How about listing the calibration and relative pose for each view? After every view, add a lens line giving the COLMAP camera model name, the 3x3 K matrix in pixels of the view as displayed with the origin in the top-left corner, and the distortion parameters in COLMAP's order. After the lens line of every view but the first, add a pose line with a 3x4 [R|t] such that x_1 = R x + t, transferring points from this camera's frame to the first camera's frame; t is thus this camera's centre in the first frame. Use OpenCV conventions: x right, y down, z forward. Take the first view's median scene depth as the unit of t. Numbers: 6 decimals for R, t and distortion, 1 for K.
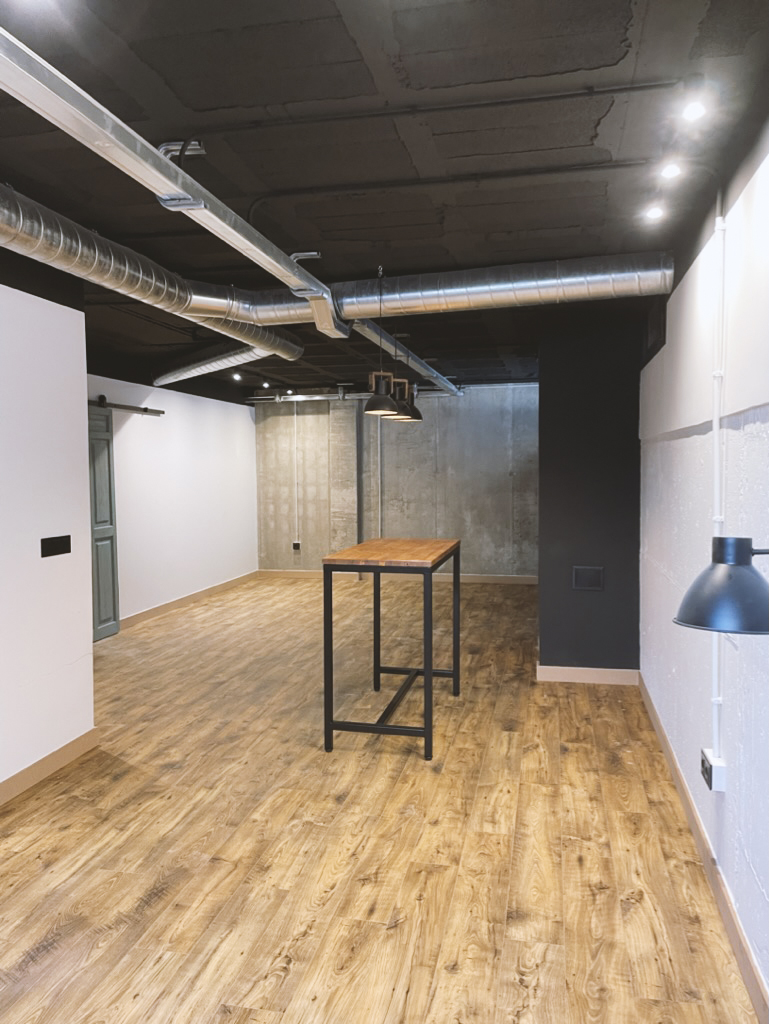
lens RADIAL K [[769.0, 0, 385.3], [0, 769.0, 524.5], [0, 0, 1]] dist [0.009097, -0.003169]
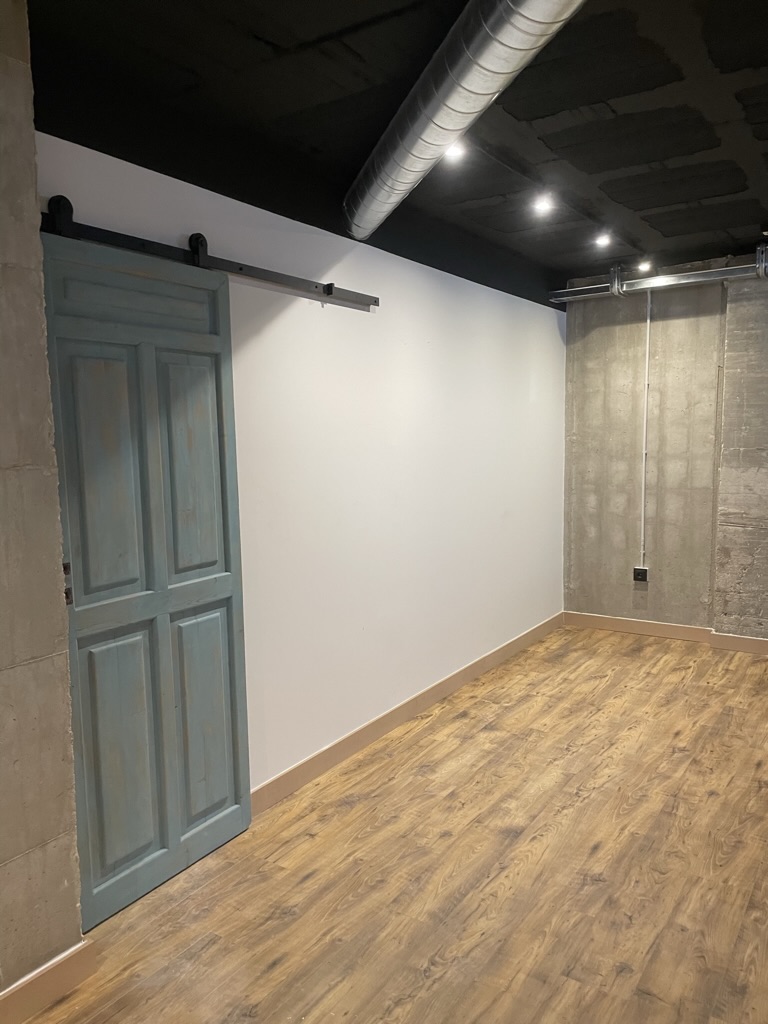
lens RADIAL K [[769.0, 0, 384.8], [0, 769.0, 524.5], [0, 0, 1]] dist [0.009097, -0.003169]
pose [[0.935973, 0.030751, -0.350726, -0.096668], [-0.013608, 0.998594, 0.051240, -0.031120], [0.351808, -0.043187, 0.935075, 0.453927]]
